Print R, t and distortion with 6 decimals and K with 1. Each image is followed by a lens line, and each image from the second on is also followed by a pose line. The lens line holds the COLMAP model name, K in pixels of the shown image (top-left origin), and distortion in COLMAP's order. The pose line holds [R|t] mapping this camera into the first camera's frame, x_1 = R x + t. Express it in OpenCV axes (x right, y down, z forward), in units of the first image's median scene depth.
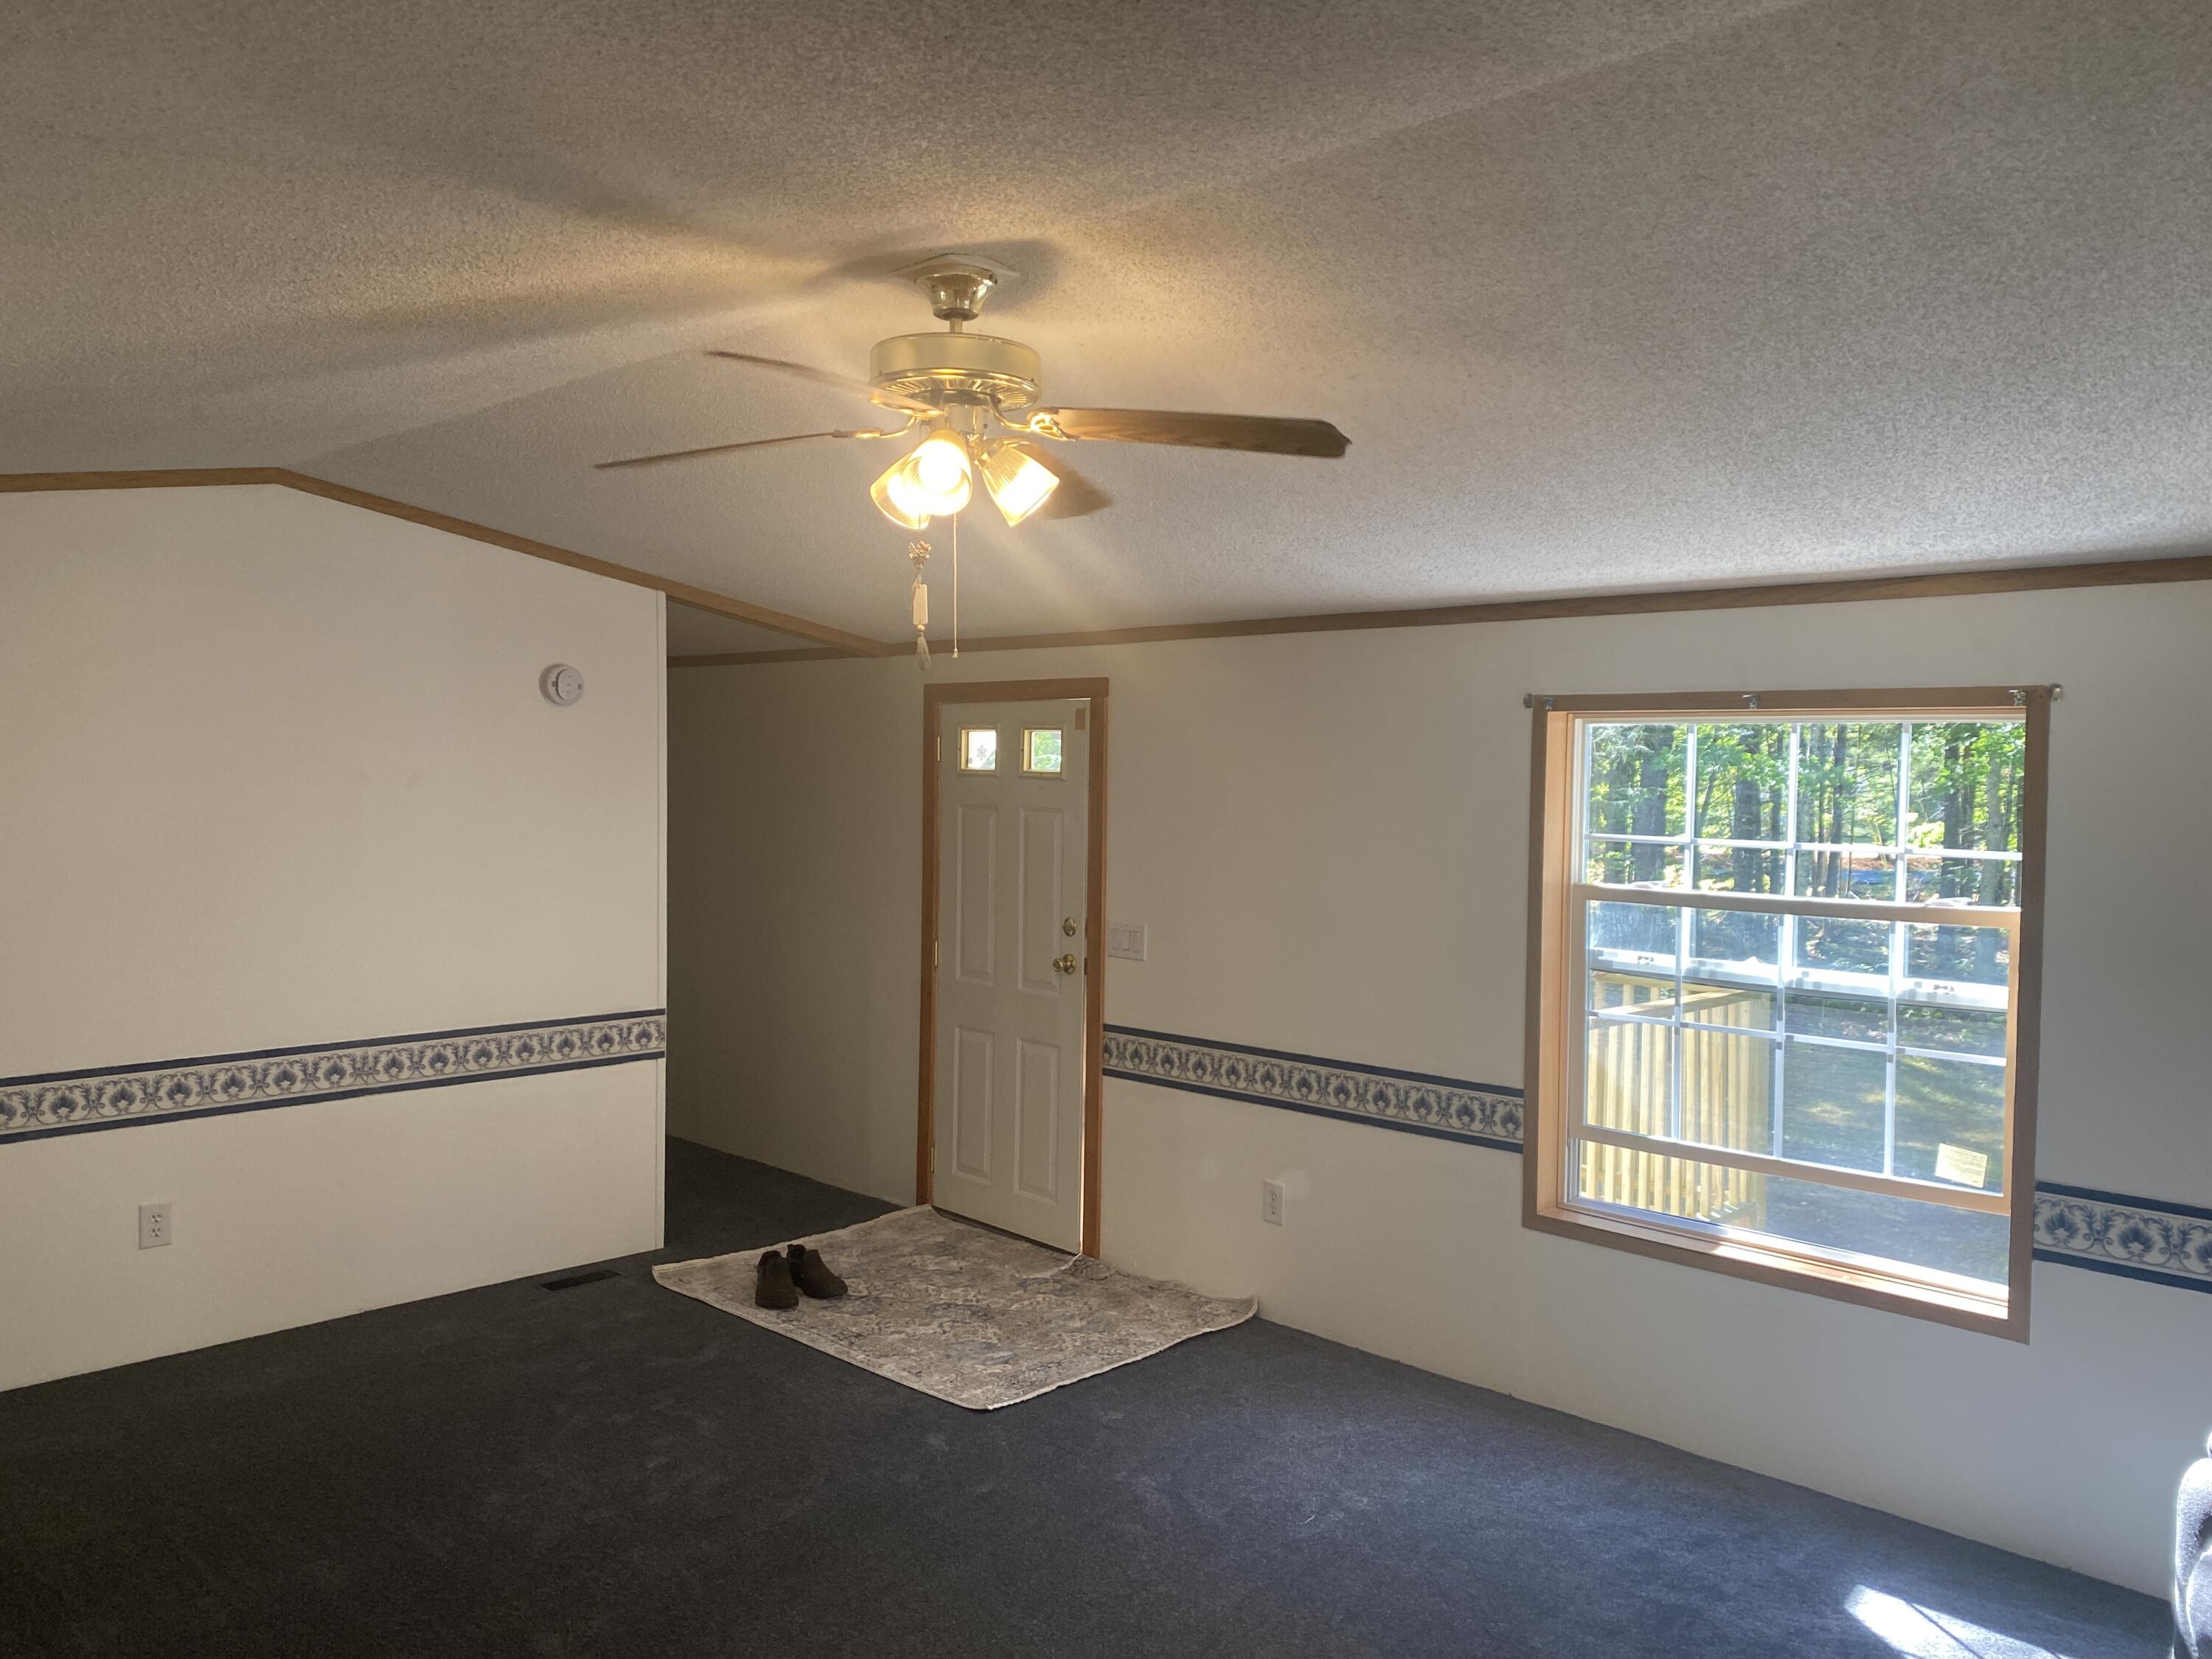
lens RADIAL K [[1726.2, 0, 1105.5], [0, 1726.2, 816.4], [0, 0, 1]] dist [0.001563, 0.000683]
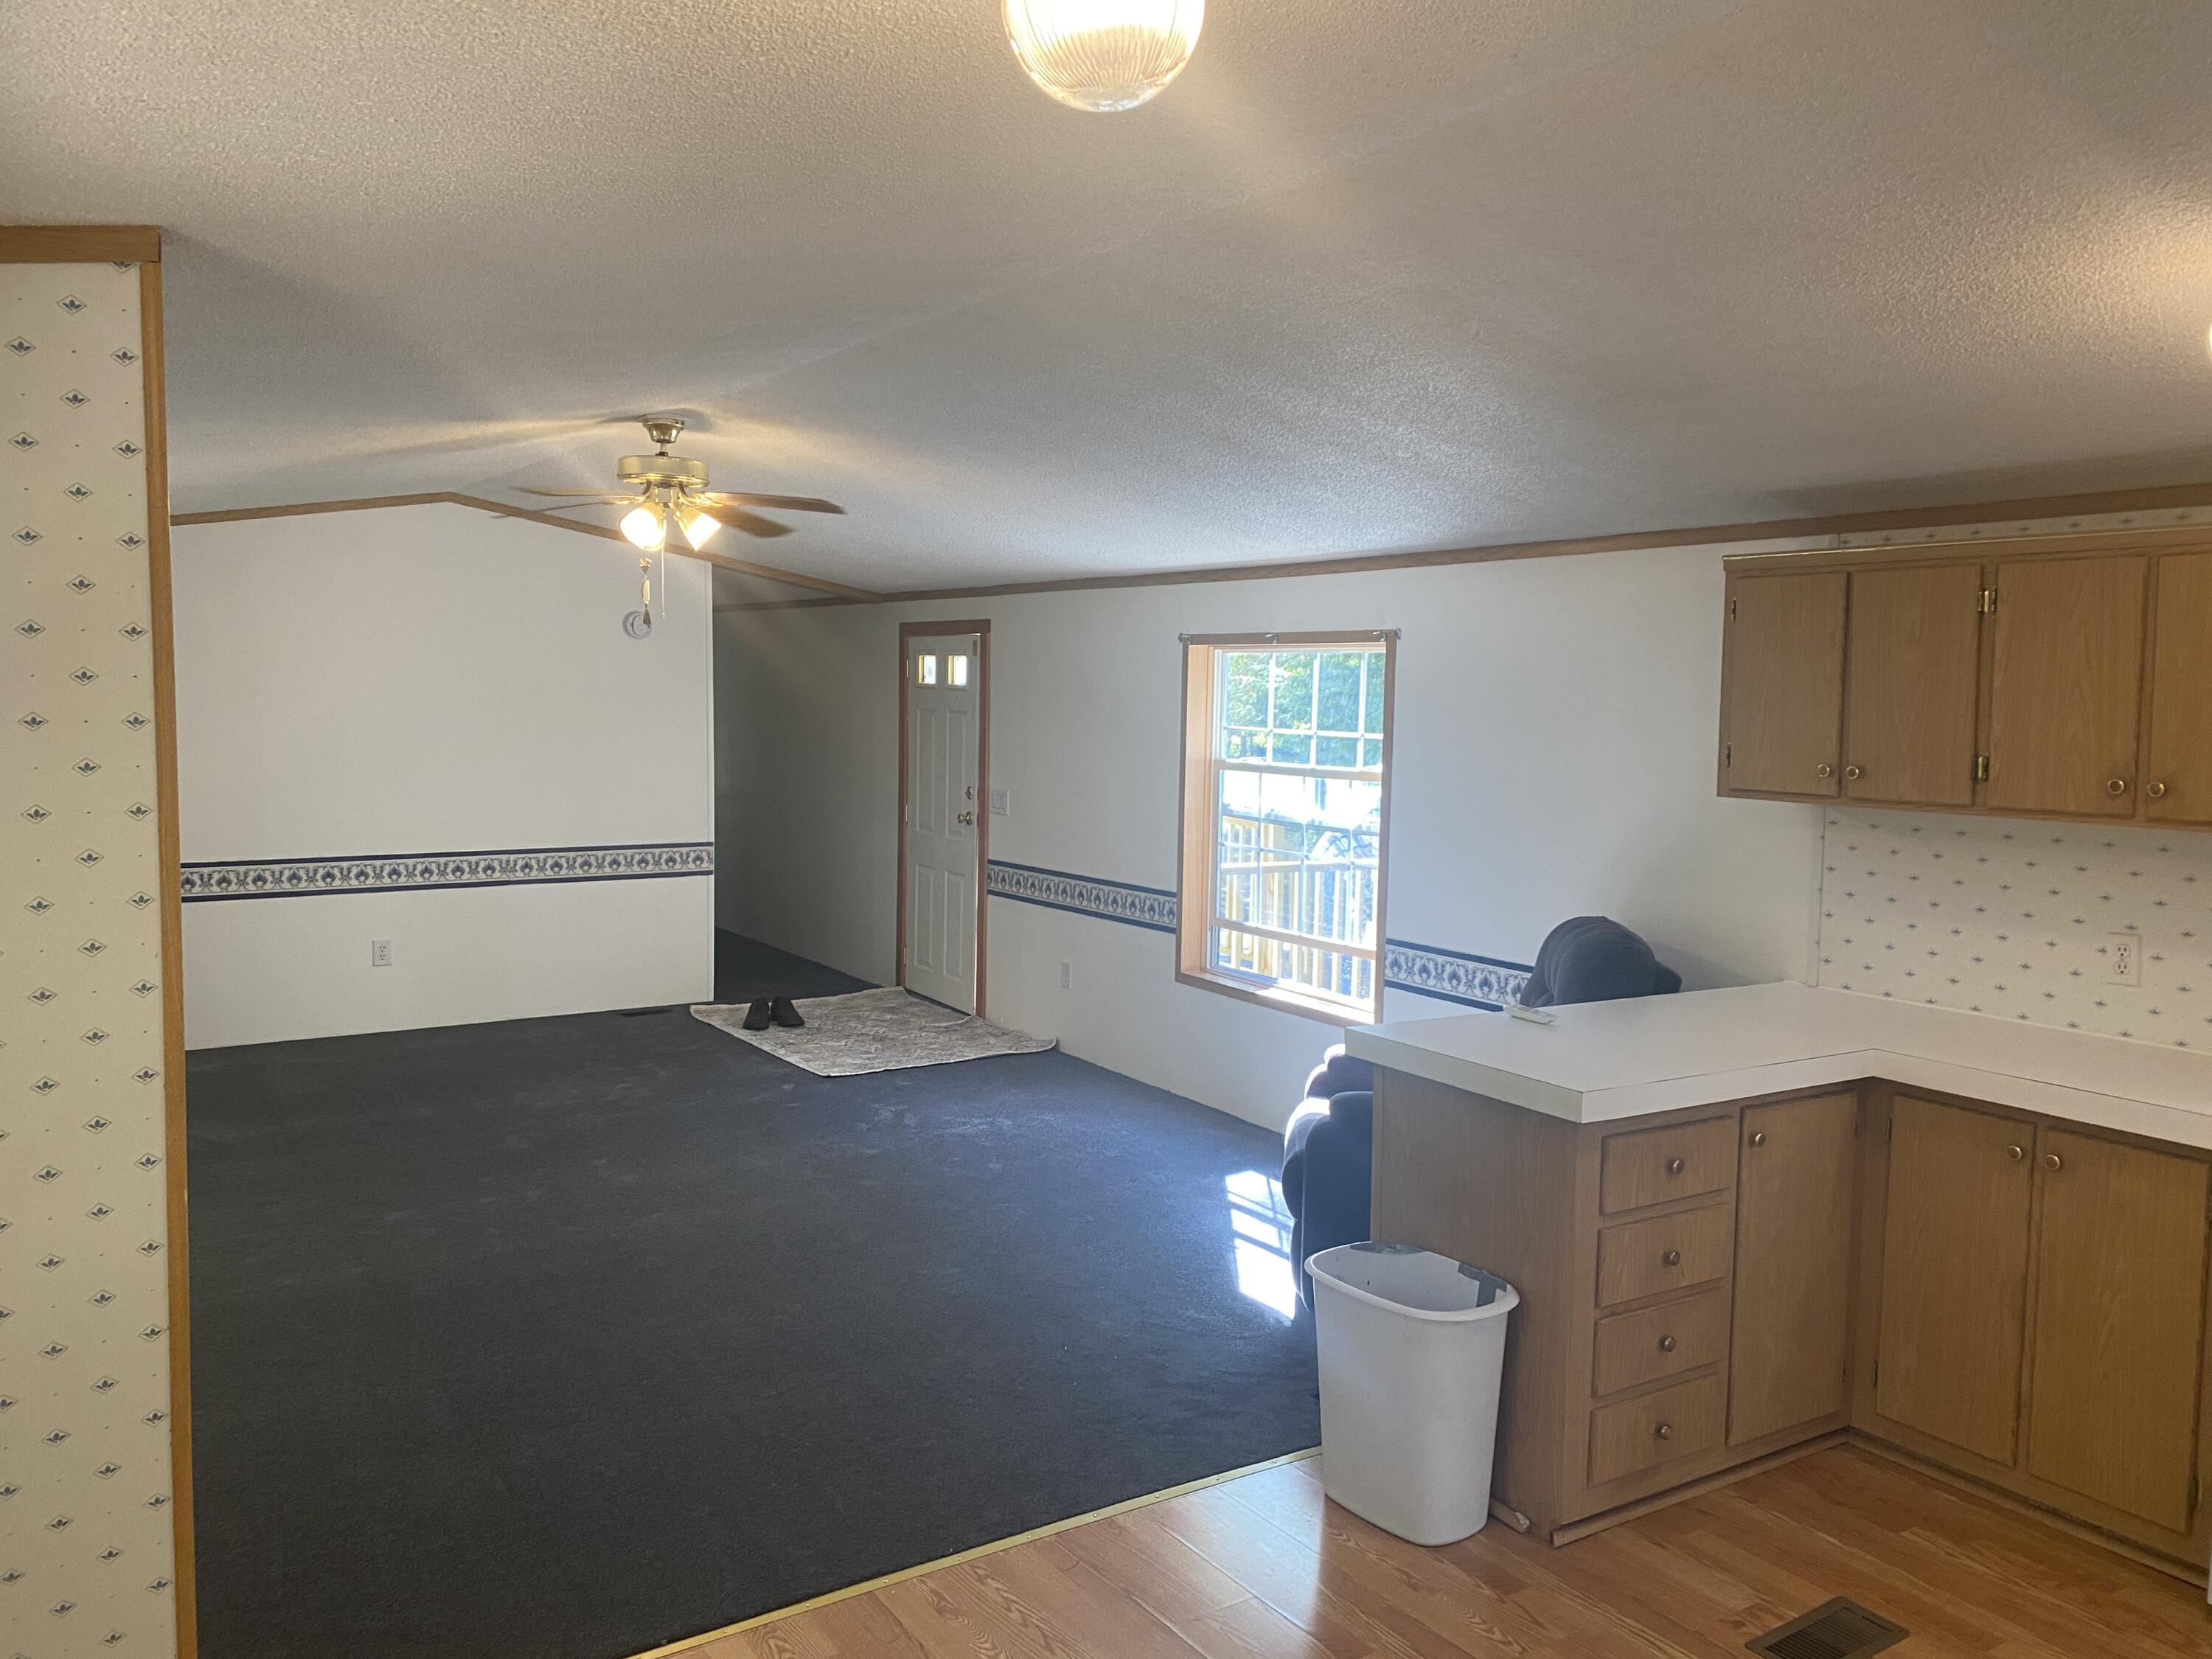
lens RADIAL K [[1743.7, 0, 1144.7], [0, 1743.7, 826.8], [0, 0, 1]] dist [0.006988, -0.000063]
pose [[0.981120, 0.022055, -0.192138, 0.452385], [-0.012776, 0.998697, 0.049400, 0.021333], [0.192978, -0.046012, 0.980124, -0.458233]]
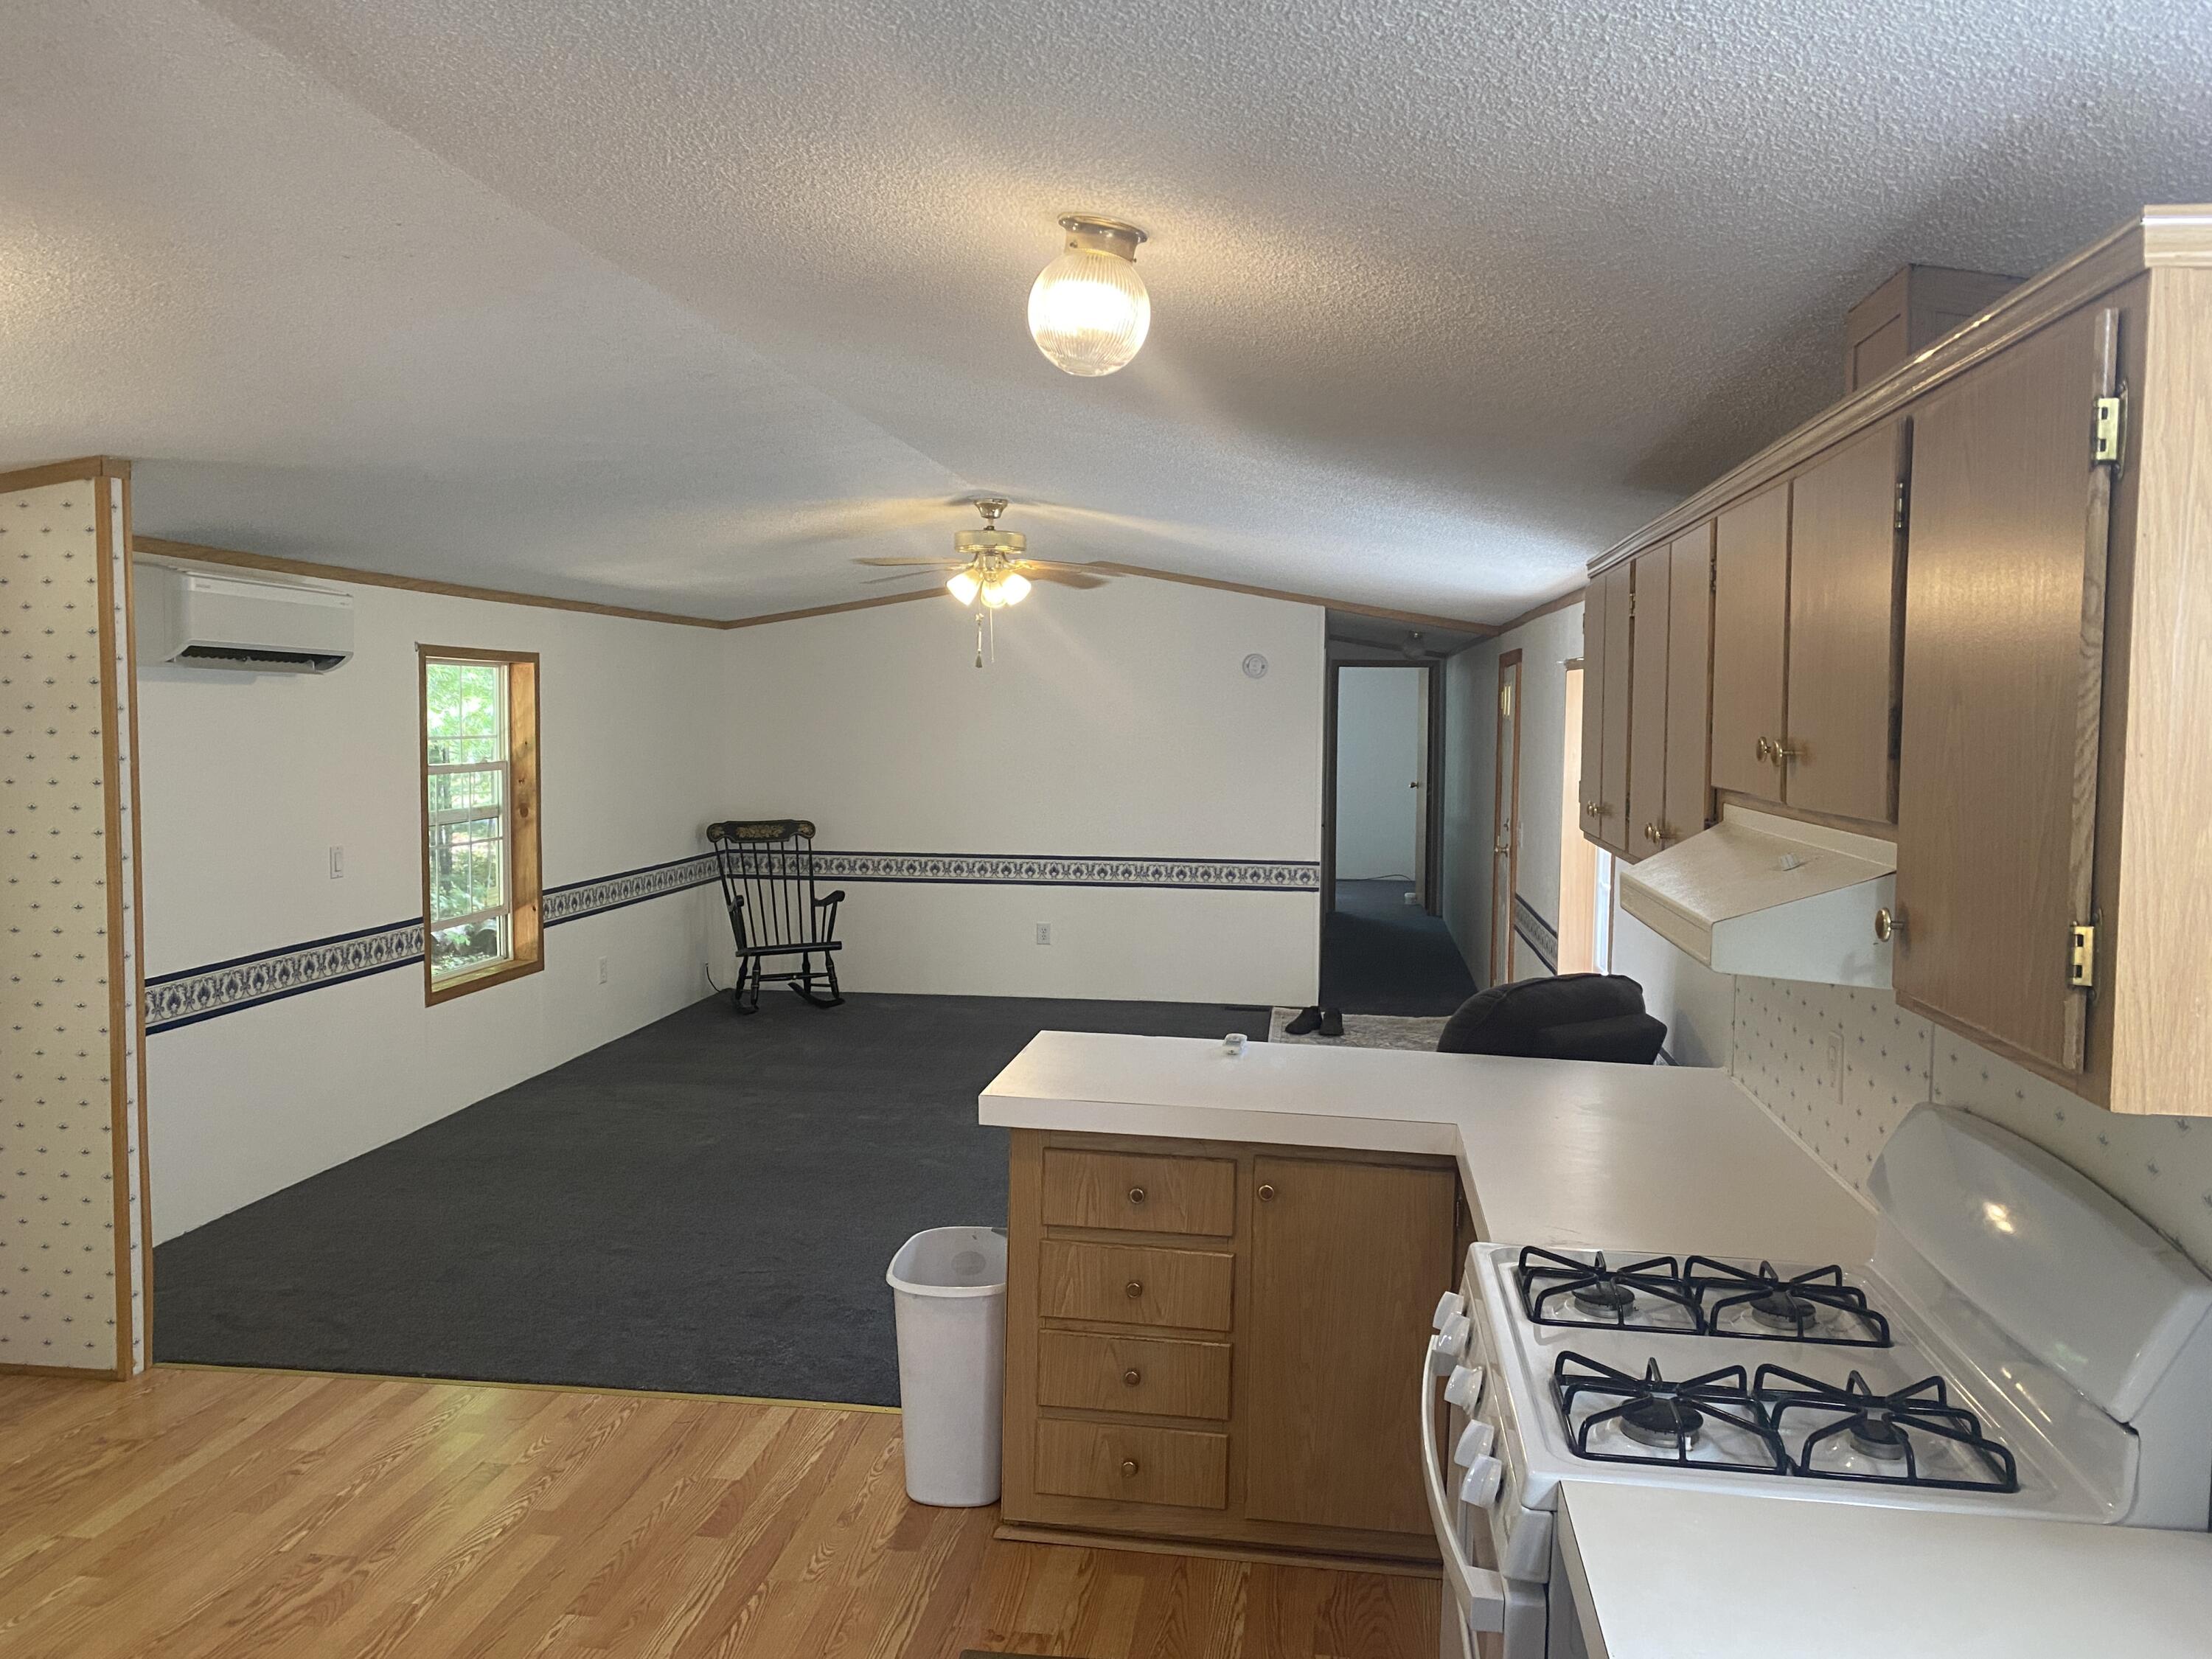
lens RADIAL K [[1702.0, 0, 1093.2], [0, 1702.0, 798.6], [0, 0, 1]] dist [0.006148, -0.043055]
pose [[0.593178, 0.038366, -0.804157, 1.037589], [-0.030484, 0.999218, 0.025186, 0.019039], [0.804494, 0.009574, 0.593883, -0.154022]]
